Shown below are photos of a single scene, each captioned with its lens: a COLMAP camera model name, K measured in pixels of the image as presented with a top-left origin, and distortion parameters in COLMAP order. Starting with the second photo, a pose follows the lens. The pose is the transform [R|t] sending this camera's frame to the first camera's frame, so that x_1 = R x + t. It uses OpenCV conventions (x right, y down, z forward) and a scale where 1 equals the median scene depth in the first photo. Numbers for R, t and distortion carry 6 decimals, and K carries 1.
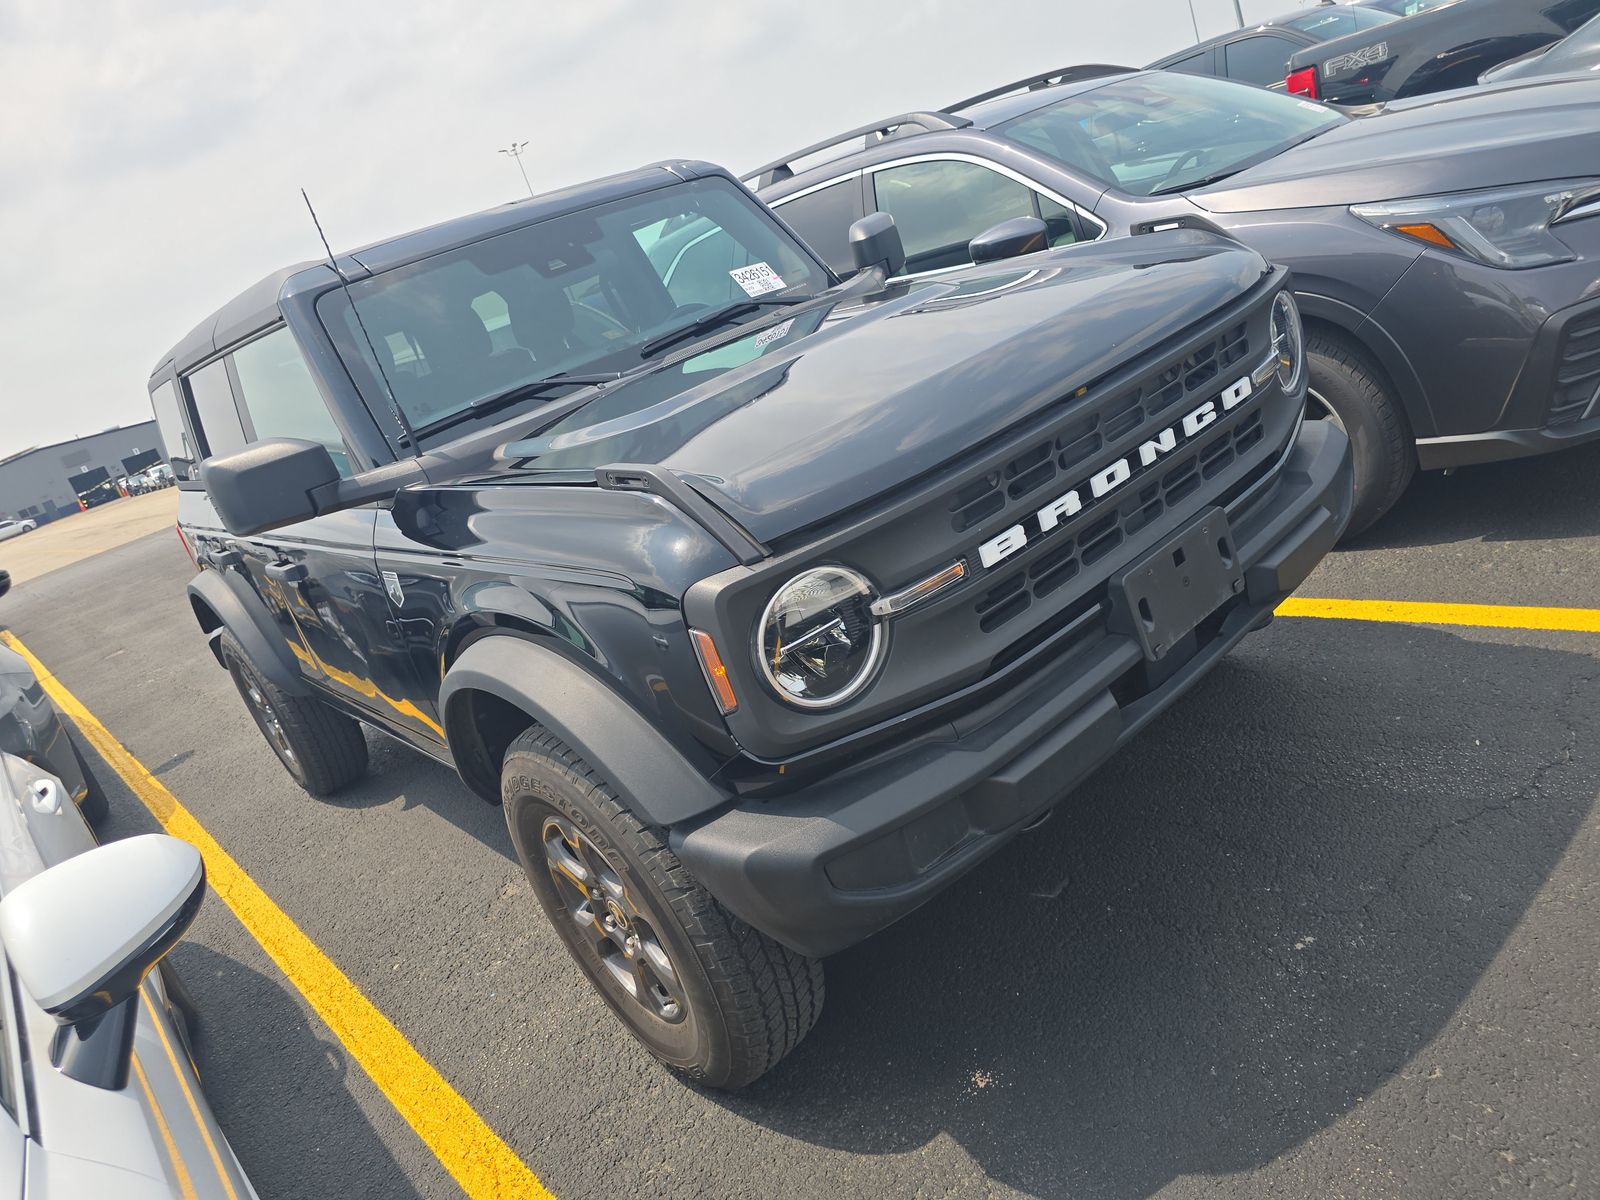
lens RADIAL K [[1178.3, 0, 800.0], [0, 1178.3, 600.0], [0, 0, 1]] dist [0.013917, -0.007356]
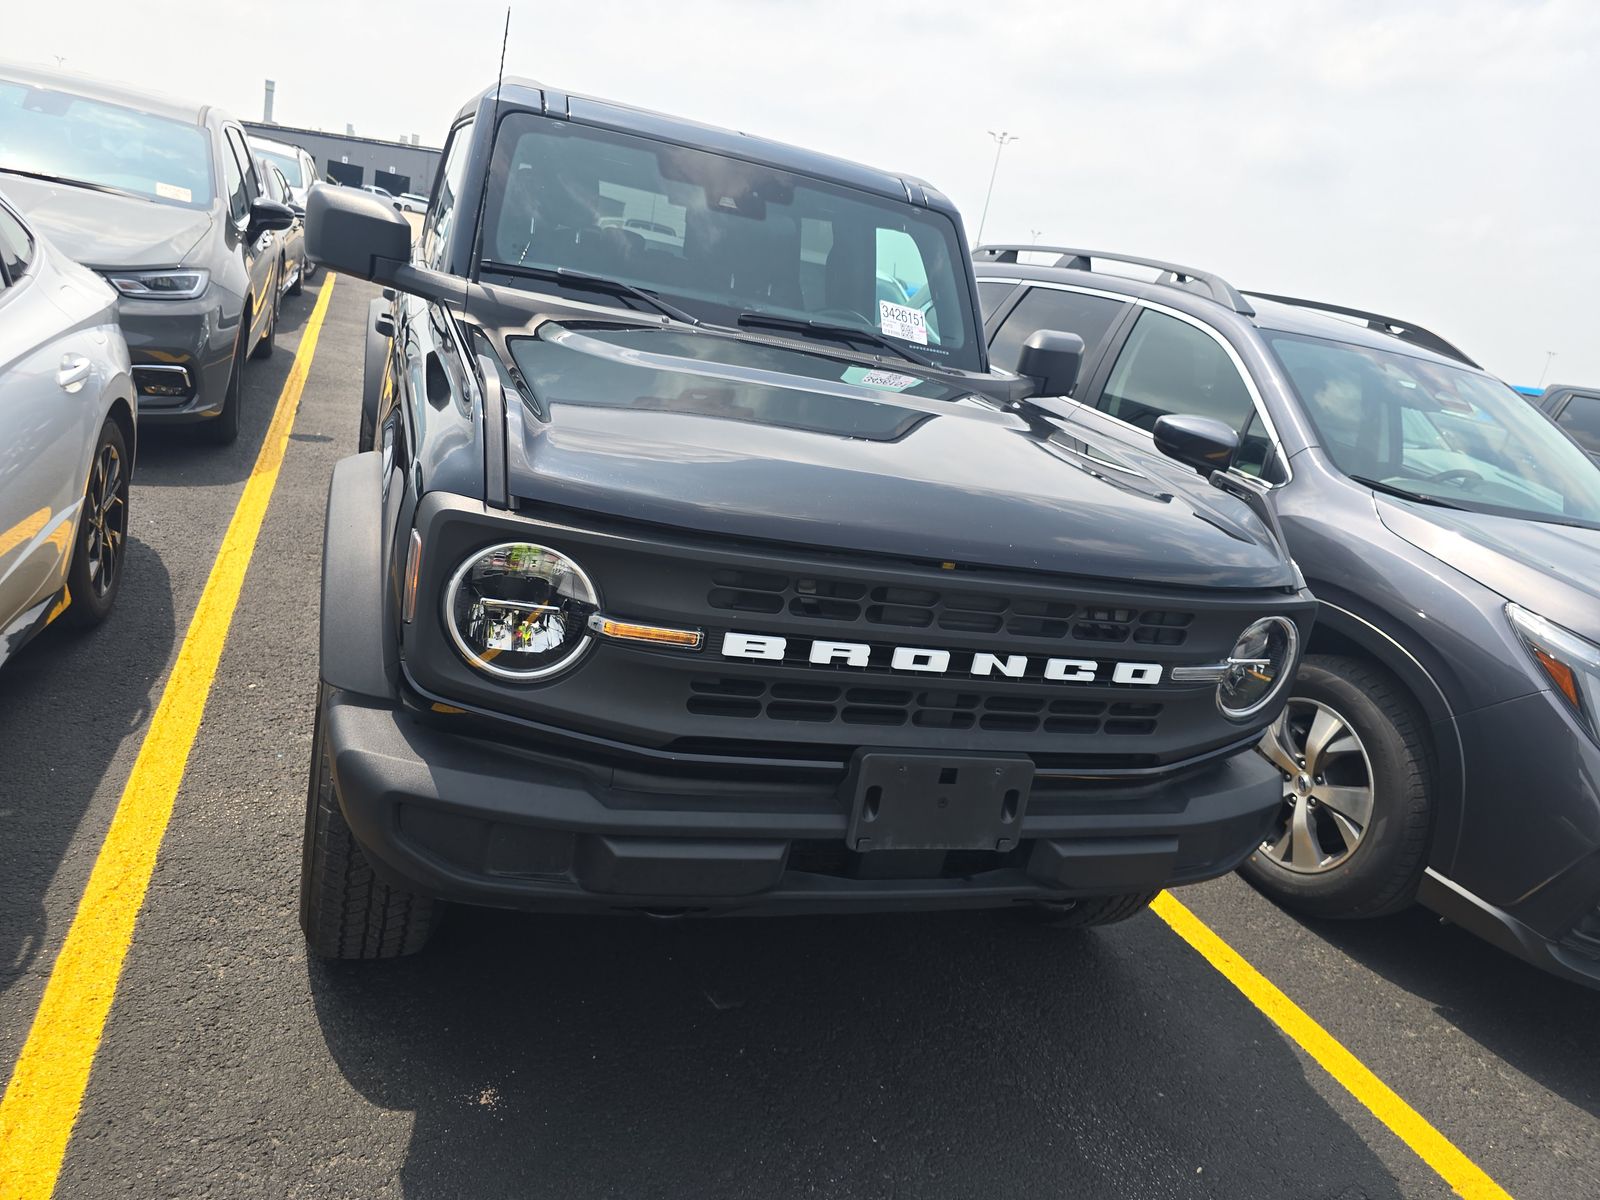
lens RADIAL K [[1178.3, 0, 800.0], [0, 1178.3, 600.0], [0, 0, 1]] dist [0.013917, -0.007356]
pose [[0.804209, 0.561996, -0.193412, 0.268160], [-0.563223, 0.824540, 0.053972, -0.109608], [0.189808, 0.065529, 0.979632, 0.055919]]
